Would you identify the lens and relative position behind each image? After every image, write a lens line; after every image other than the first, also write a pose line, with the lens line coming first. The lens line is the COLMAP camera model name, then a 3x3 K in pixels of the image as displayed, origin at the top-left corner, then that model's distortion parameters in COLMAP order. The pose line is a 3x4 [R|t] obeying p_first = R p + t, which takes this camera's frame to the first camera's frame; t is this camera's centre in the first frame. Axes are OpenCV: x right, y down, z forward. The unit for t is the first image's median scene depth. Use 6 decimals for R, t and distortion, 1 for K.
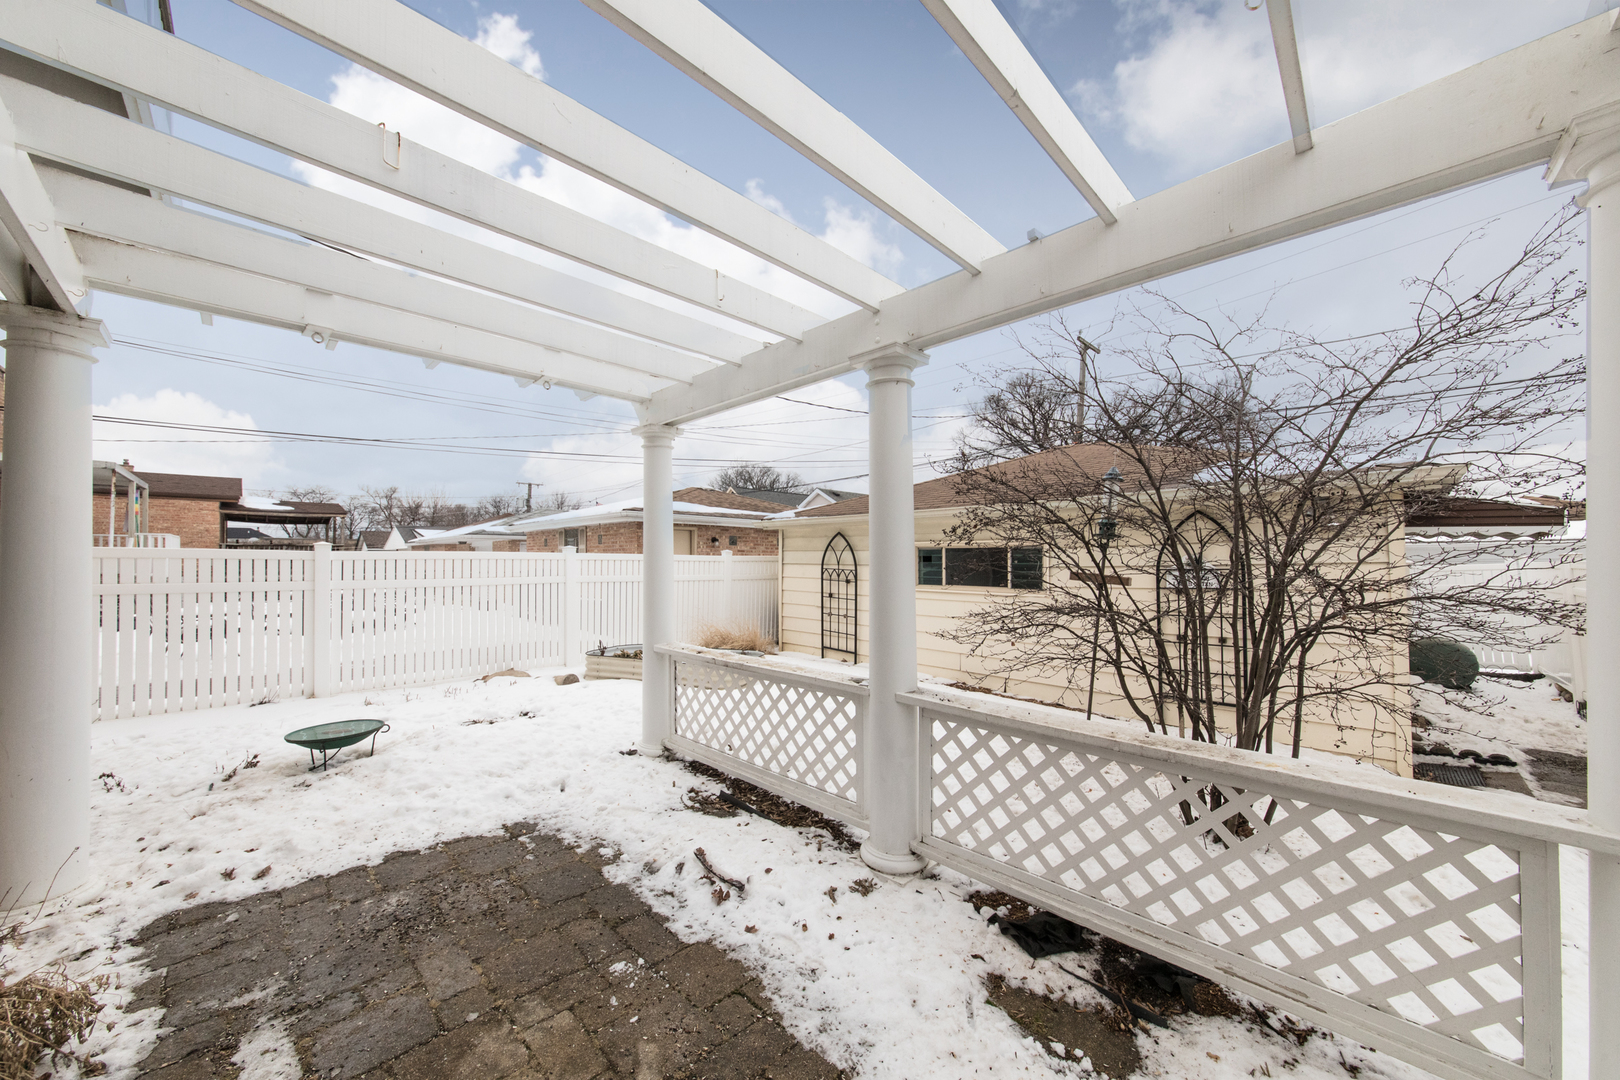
lens RADIAL K [[578.2, 0, 809.5], [0, 578.2, 545.5], [0, 0, 1]] dist [0.009583, 0.000547]
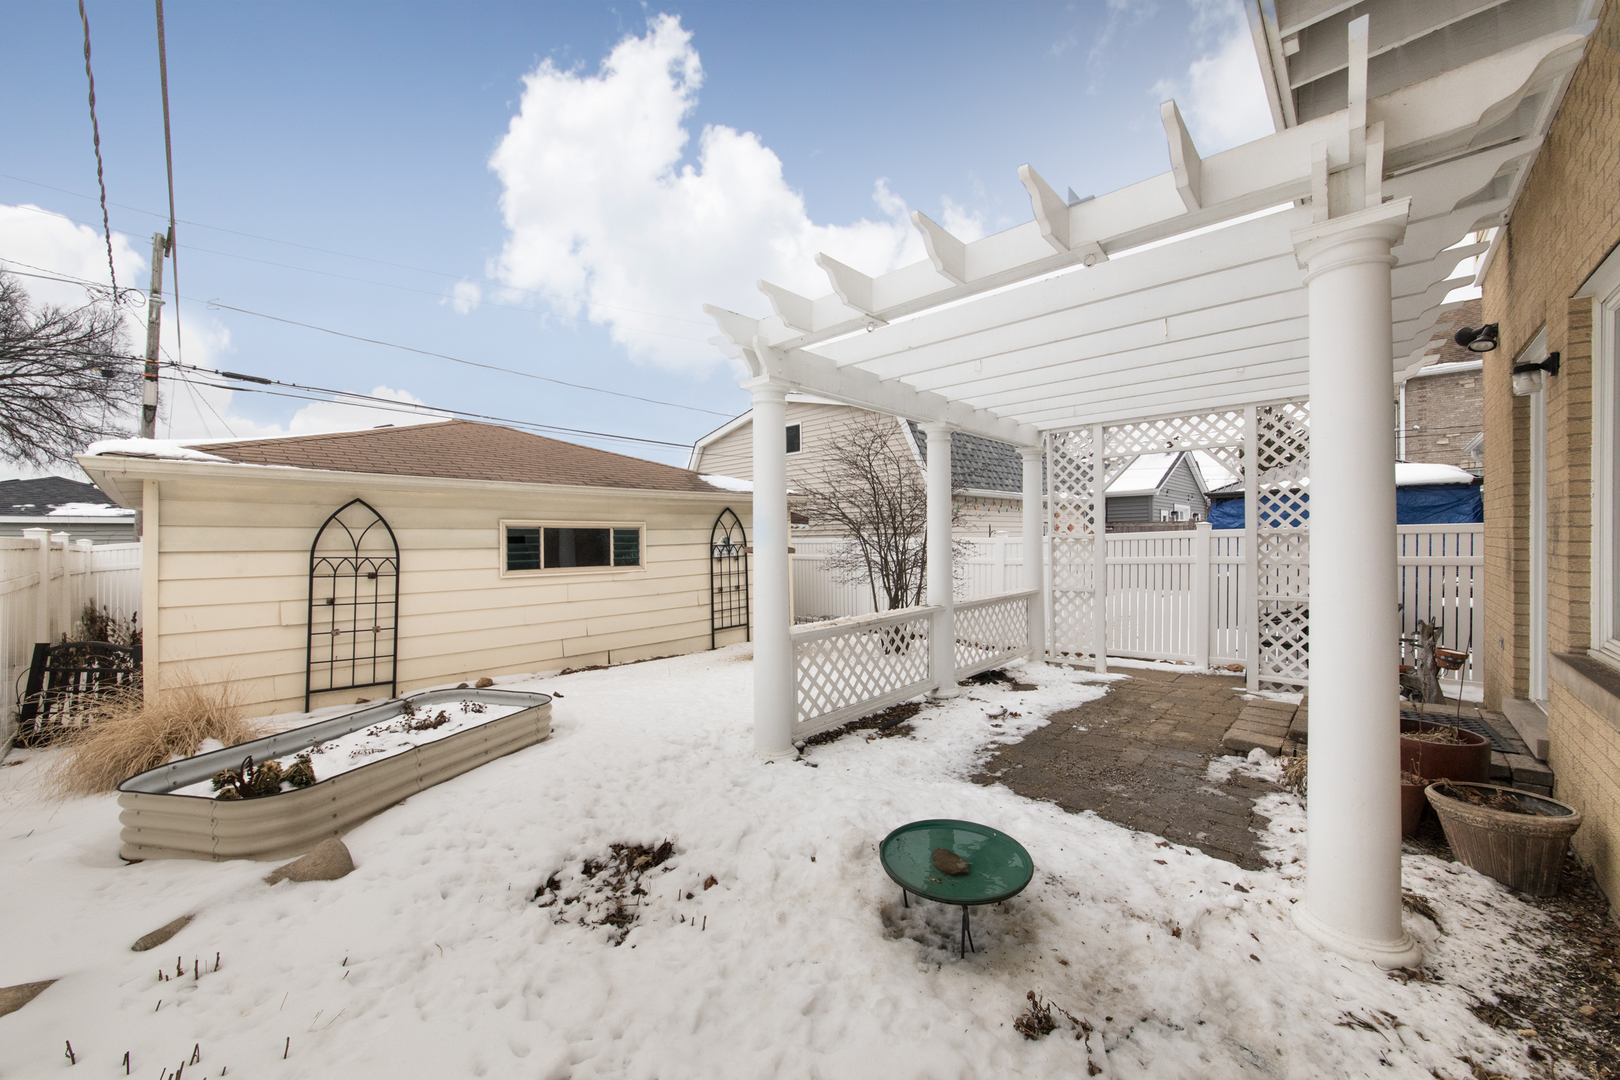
lens RADIAL K [[604.7, 0, 806.1], [0, 604.7, 540.8], [0, 0, 1]] dist [0.002463, -0.000106]
pose [[-0.043999, -0.005395, 0.999017, -1.343951], [-0.012192, 0.999914, 0.004863, 0.028463], [-0.998957, -0.011966, -0.044061, 1.150474]]
